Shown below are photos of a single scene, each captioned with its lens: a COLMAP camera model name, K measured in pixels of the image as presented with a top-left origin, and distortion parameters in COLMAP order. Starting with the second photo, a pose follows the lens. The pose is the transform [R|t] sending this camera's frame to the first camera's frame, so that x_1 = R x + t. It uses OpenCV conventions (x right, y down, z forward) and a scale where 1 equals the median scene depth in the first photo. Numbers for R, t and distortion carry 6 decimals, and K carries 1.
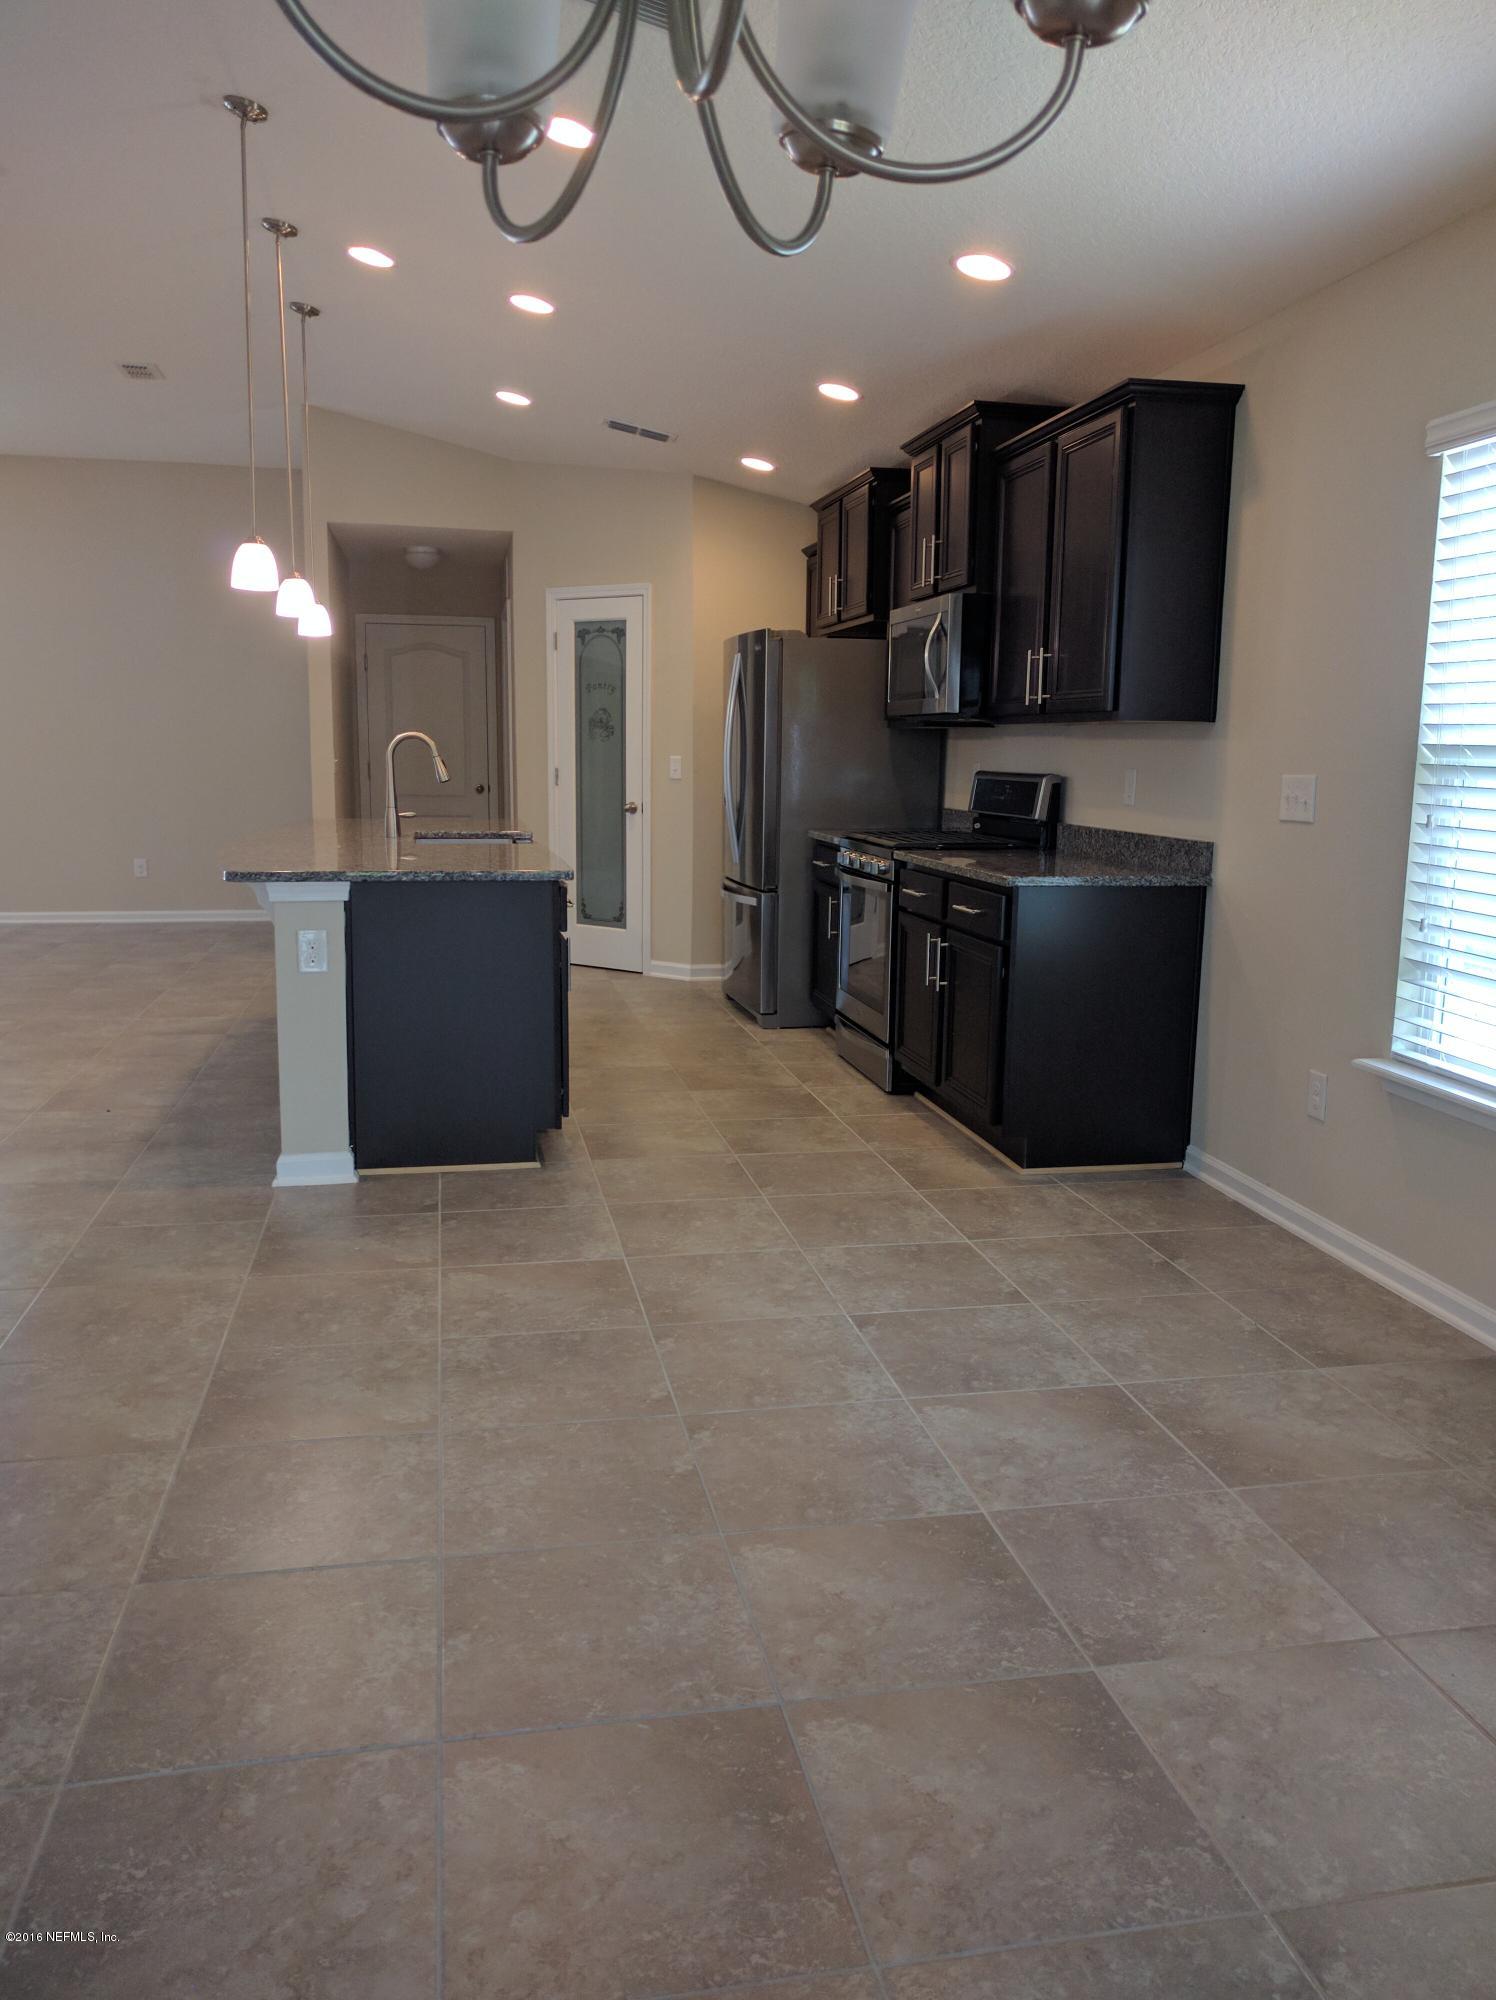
lens RADIAL K [[1498.2, 0, 738.3], [0, 1498.2, 999.3], [0, 0, 1]] dist [0.105025, -0.258186]
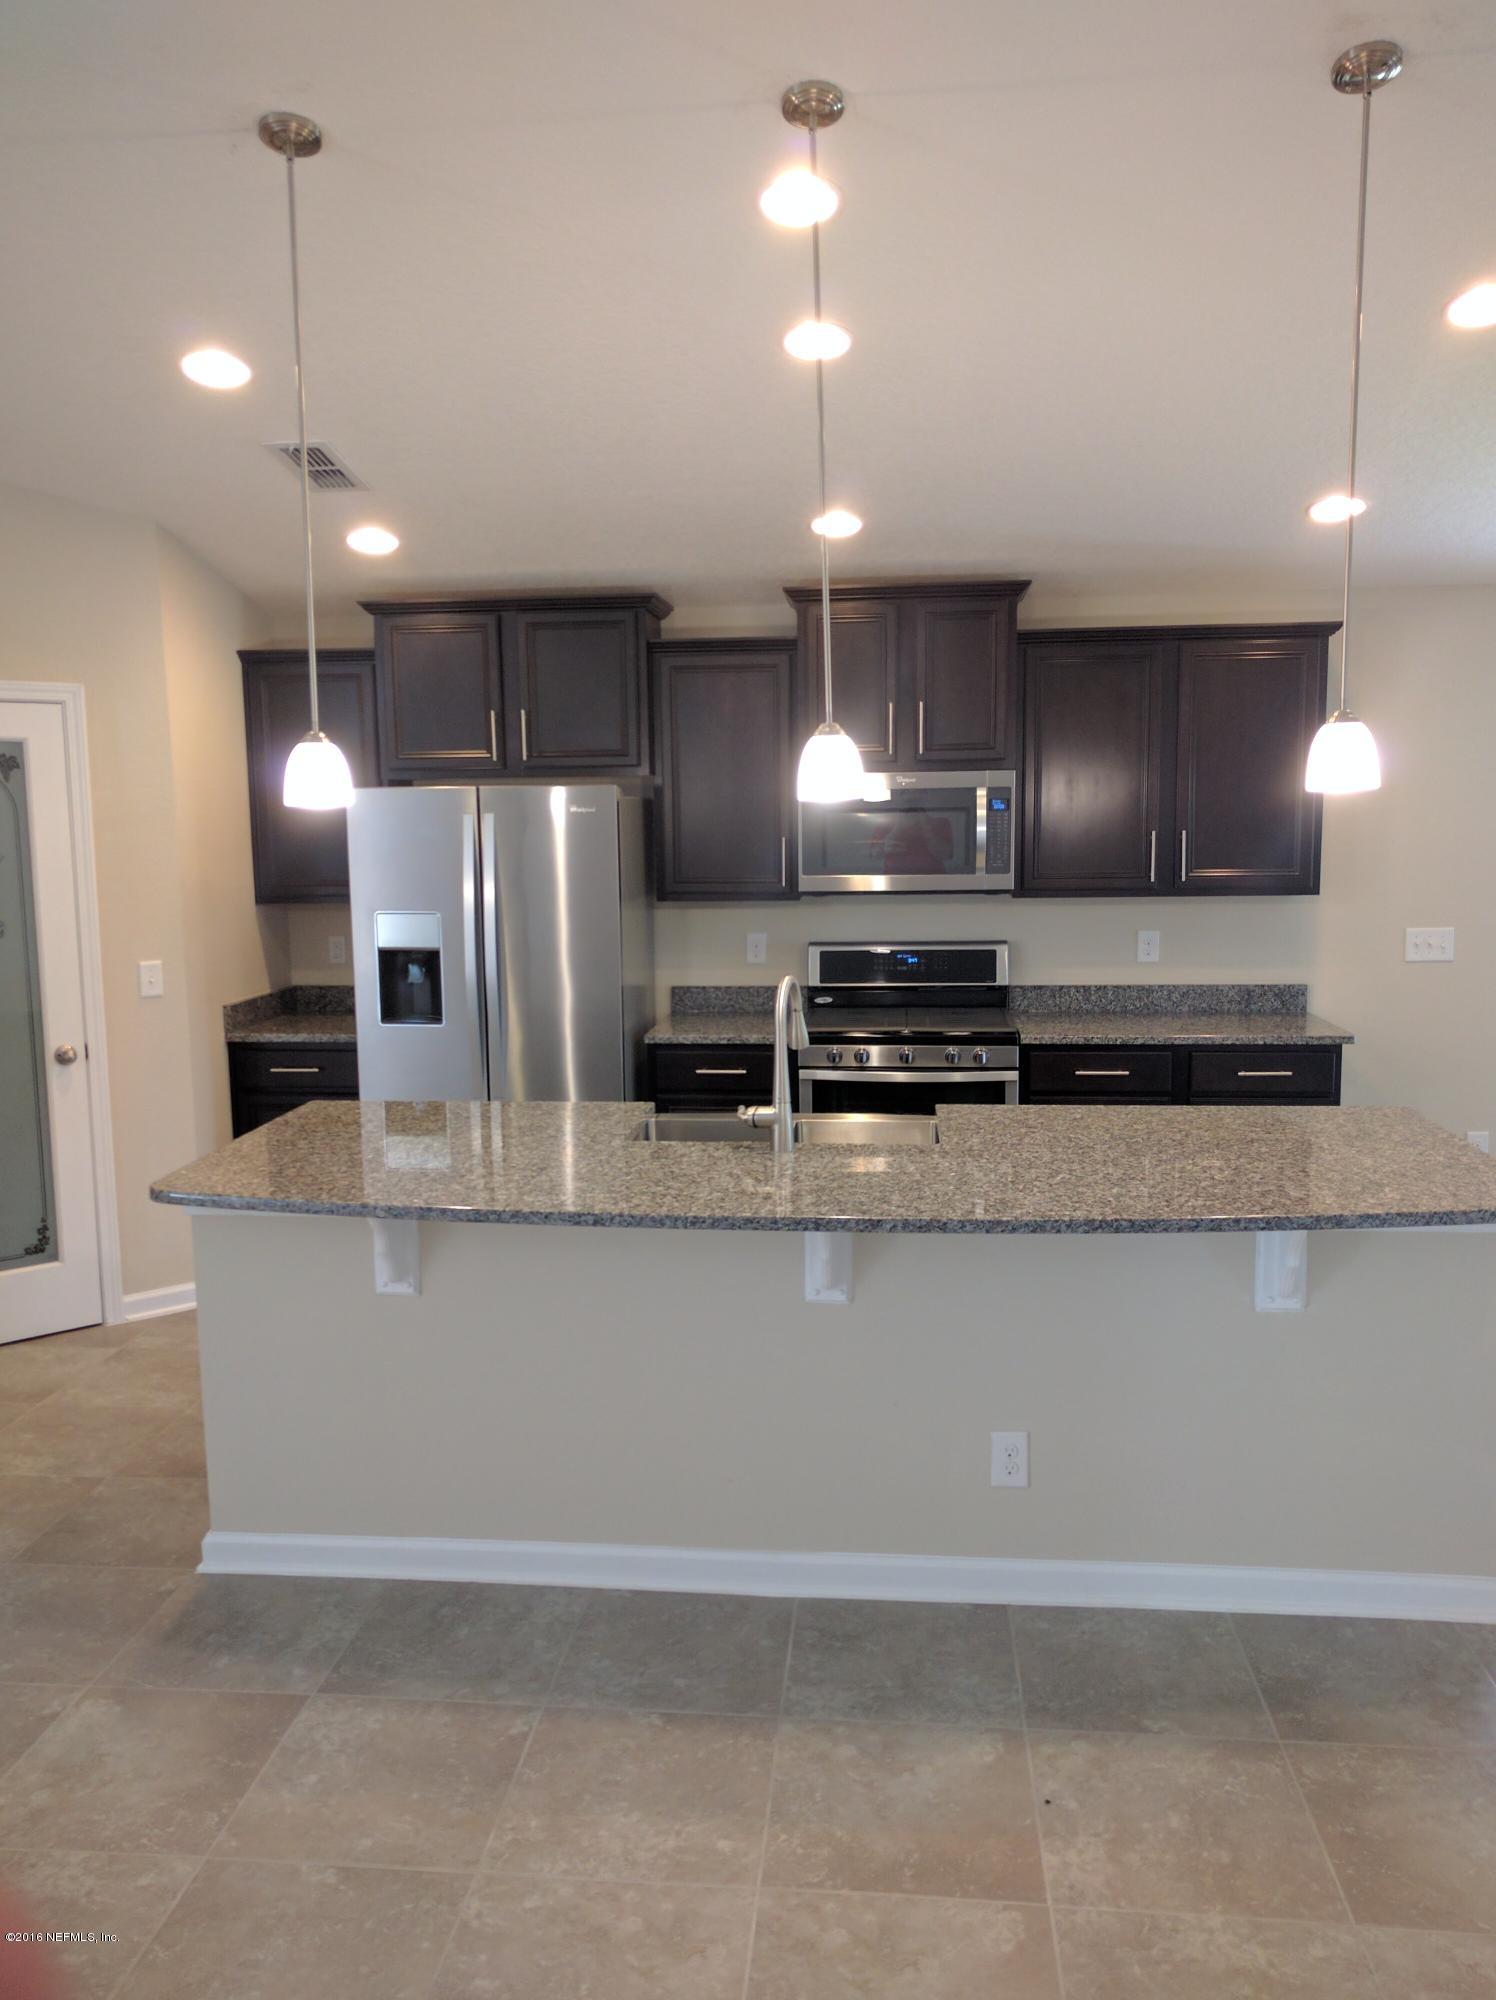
lens RADIAL K [[1498.2, 0, 738.3], [0, 1498.2, 999.3], [0, 0, 1]] dist [0.105025, -0.258186]
pose [[0.288748, -0.145907, 0.946222, -0.698046], [0.177265, 0.979379, 0.096926, -0.202417], [-0.940852, 0.139745, 0.308657, 0.717737]]
